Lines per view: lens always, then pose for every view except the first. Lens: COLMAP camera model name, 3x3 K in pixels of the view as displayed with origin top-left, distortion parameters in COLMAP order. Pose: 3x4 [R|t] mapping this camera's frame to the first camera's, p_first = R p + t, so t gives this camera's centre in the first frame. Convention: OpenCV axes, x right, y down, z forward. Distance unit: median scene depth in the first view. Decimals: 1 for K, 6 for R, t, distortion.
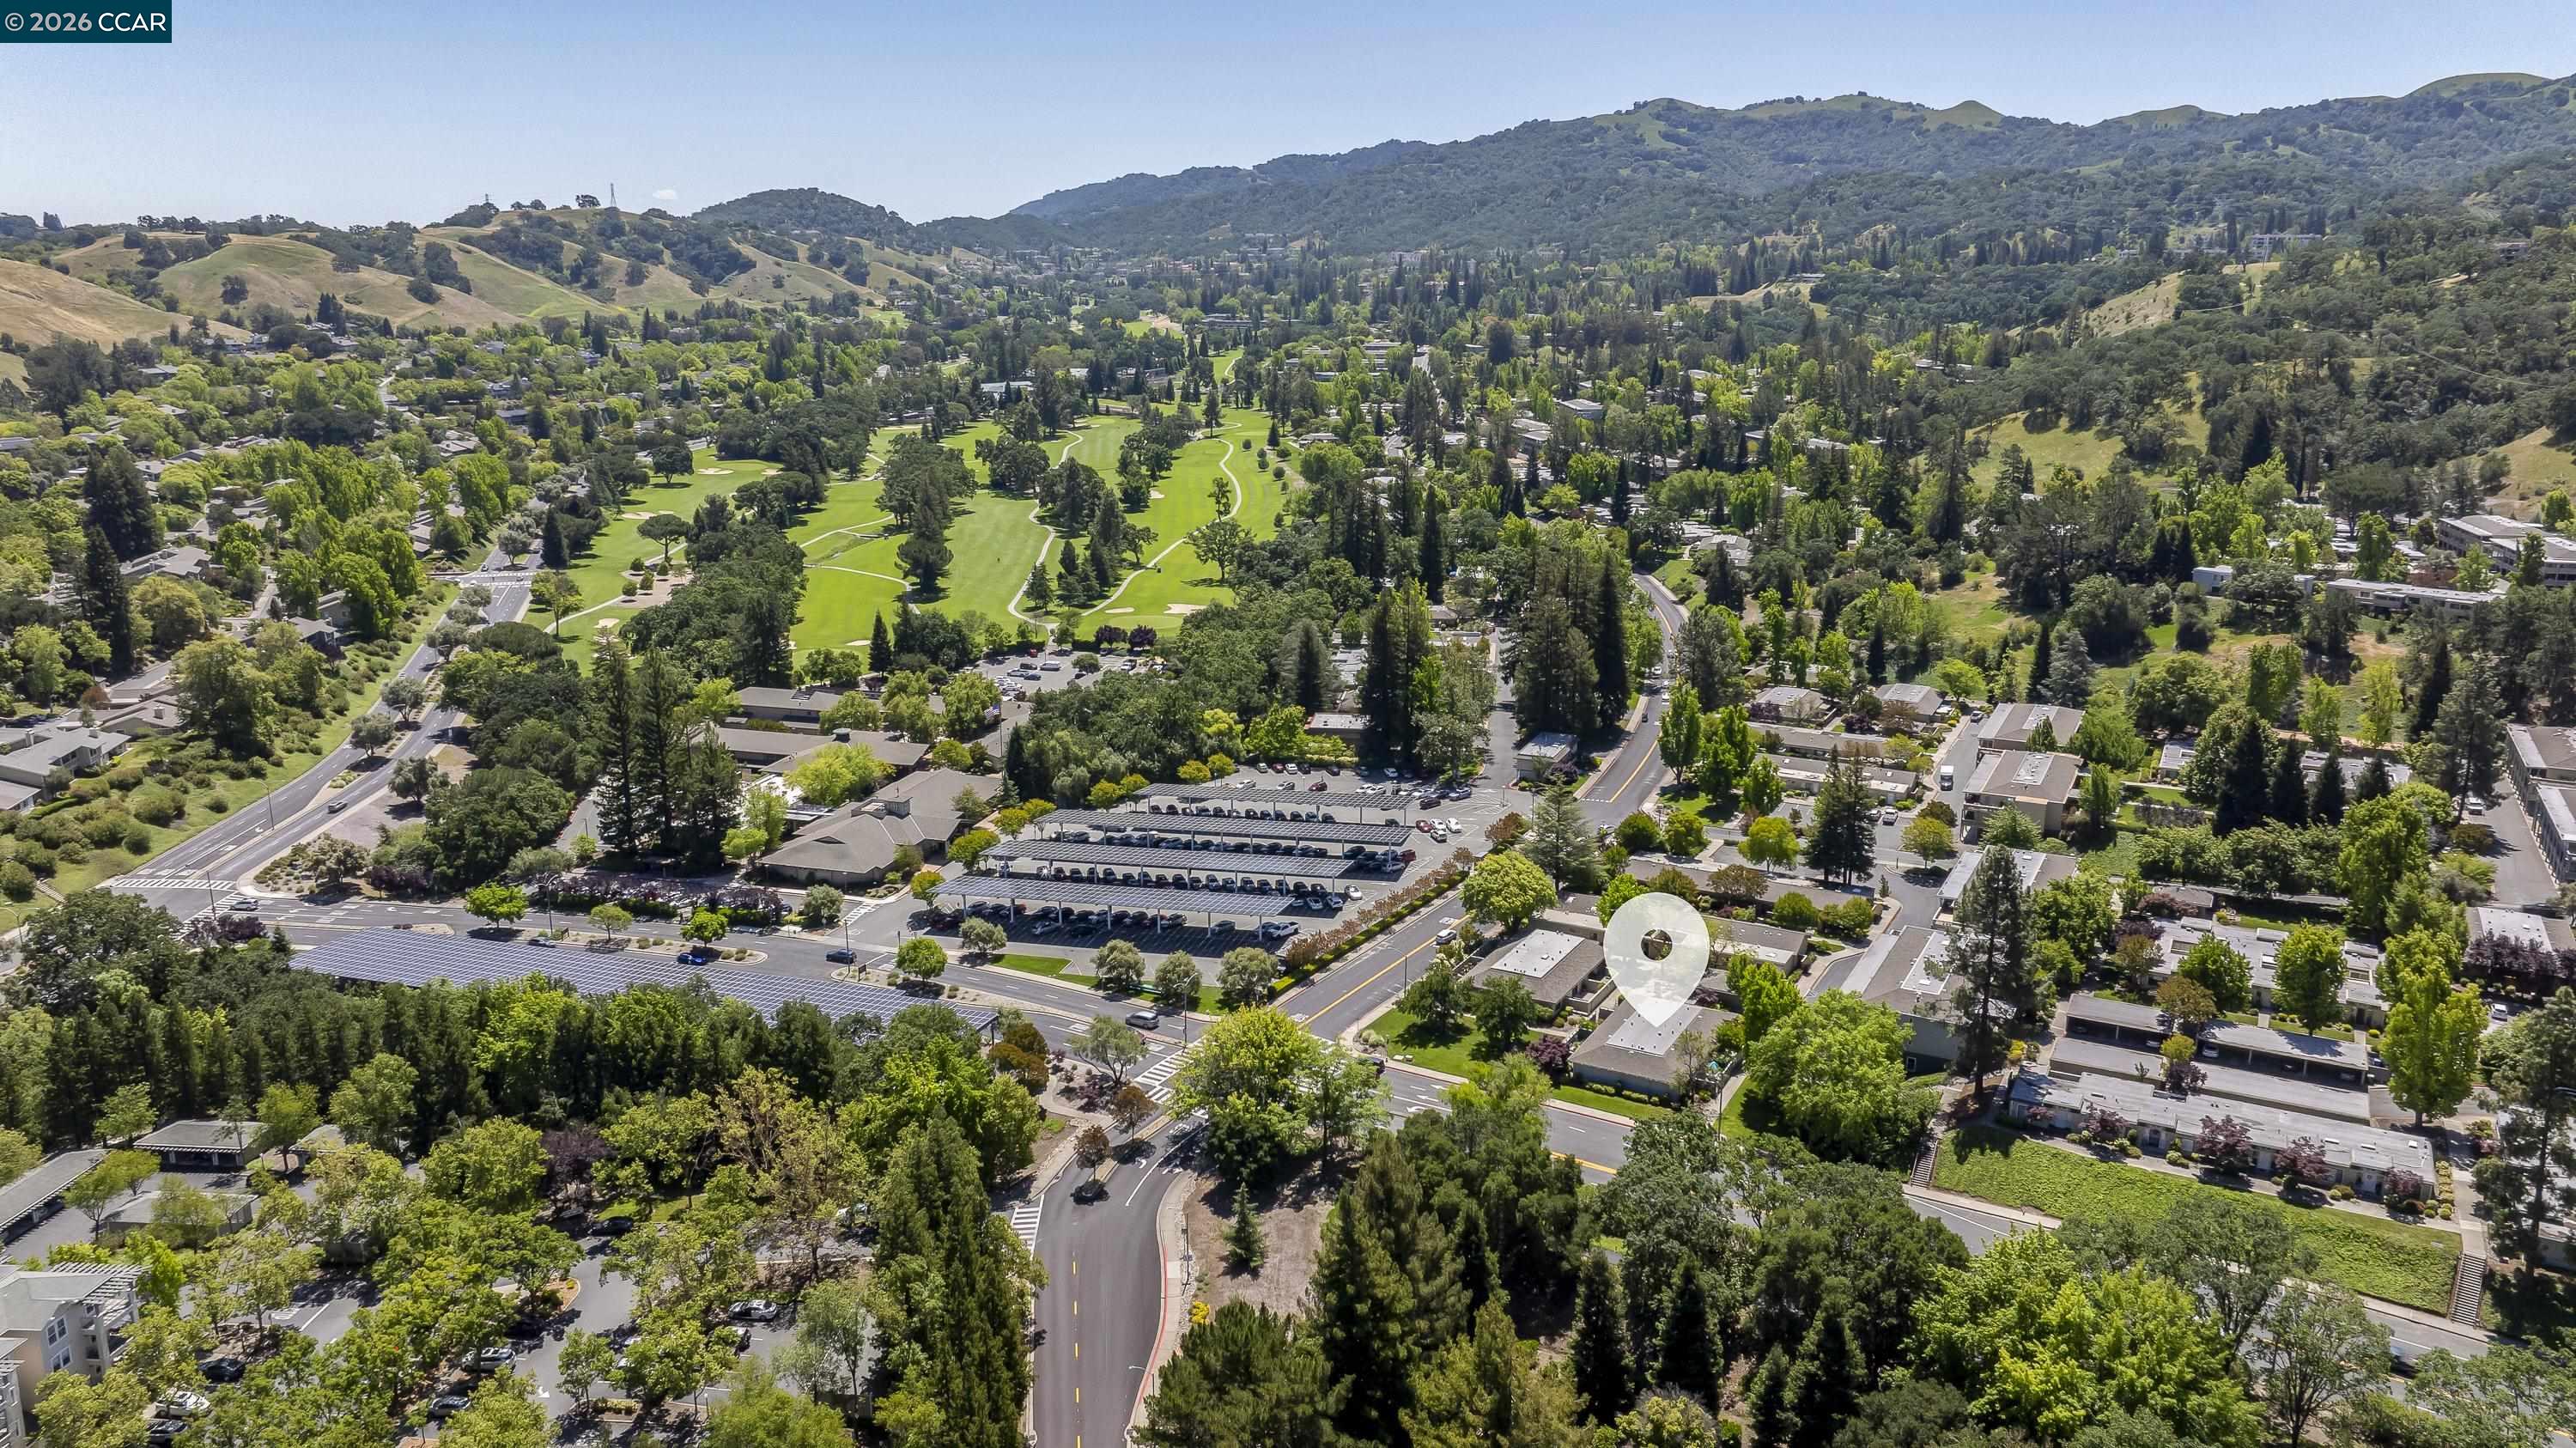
lens RADIAL K [[1781.1, 0, 1297.8], [0, 1781.1, 721.5], [0, 0, 1]] dist [-0.034404, 0.002277]
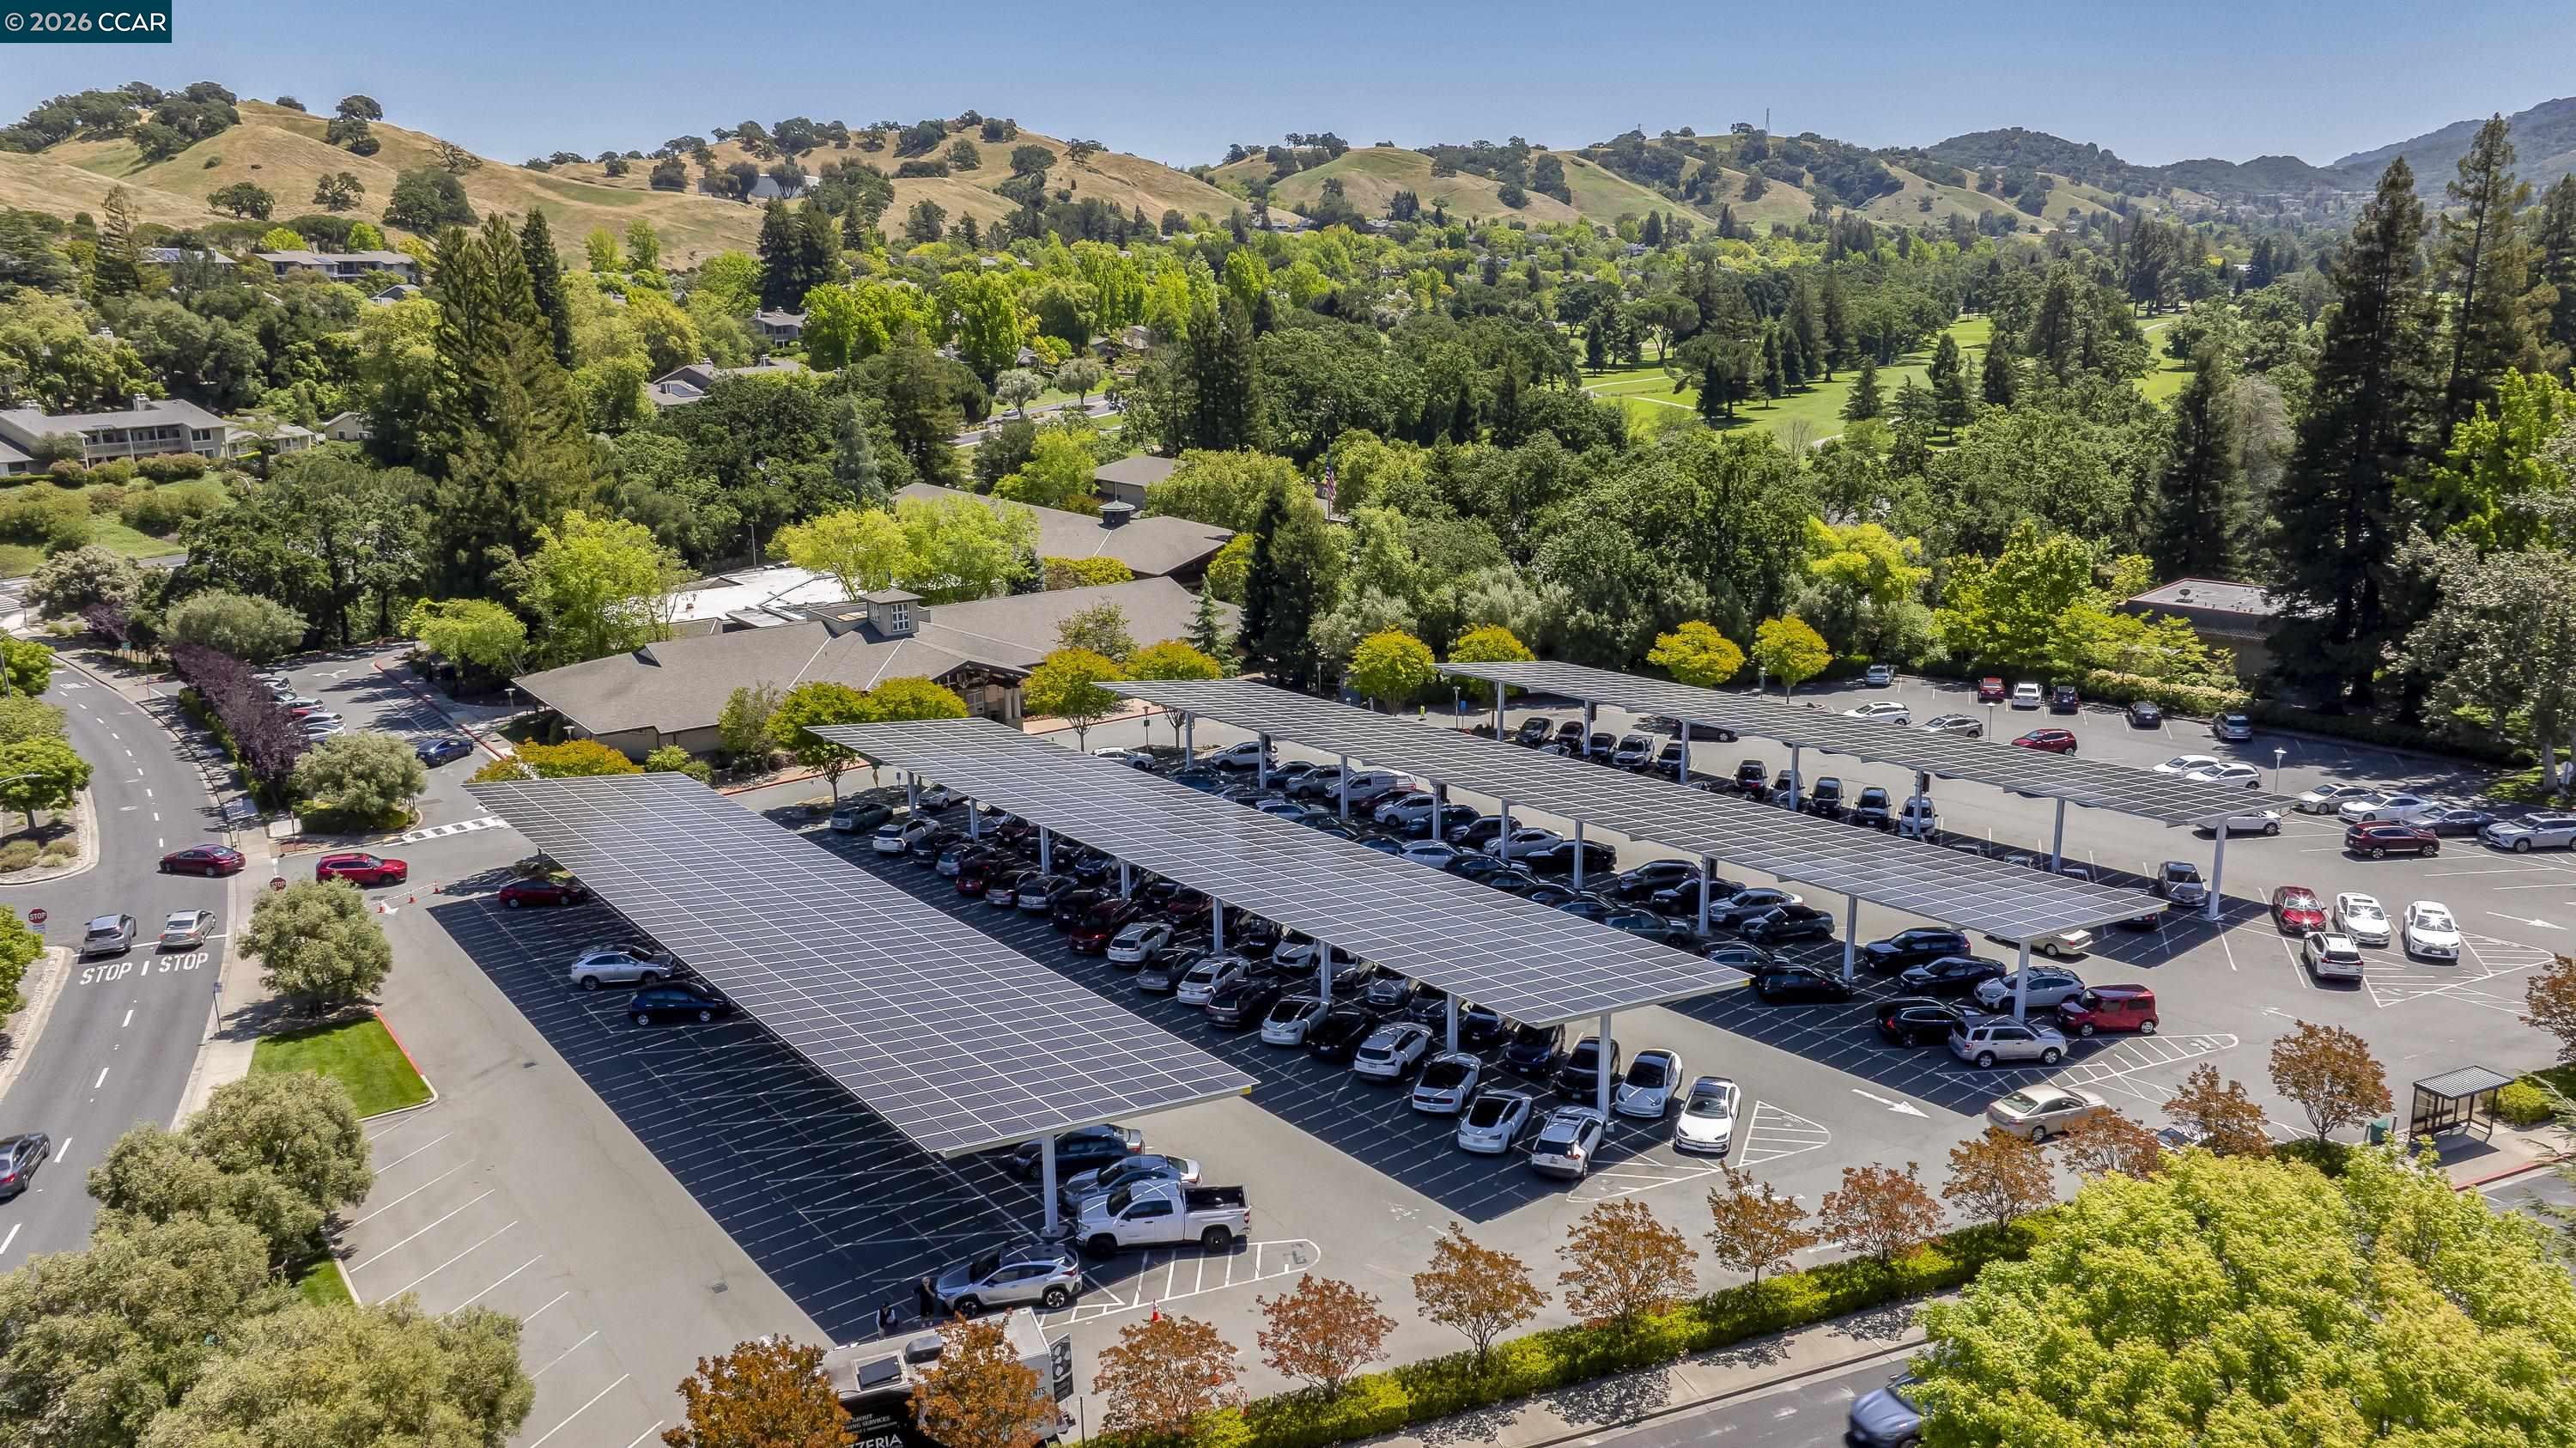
lens RADIAL K [[1781.1, 0, 1297.8], [0, 1781.1, 721.5], [0, 0, 1]] dist [-0.034404, 0.002277]
pose [[0.793169, 0.132905, -0.594322, 0.020333], [-0.130234, 0.990337, 0.047657, 0.007421], [0.594913, 0.039601, 0.802814, 0.136098]]
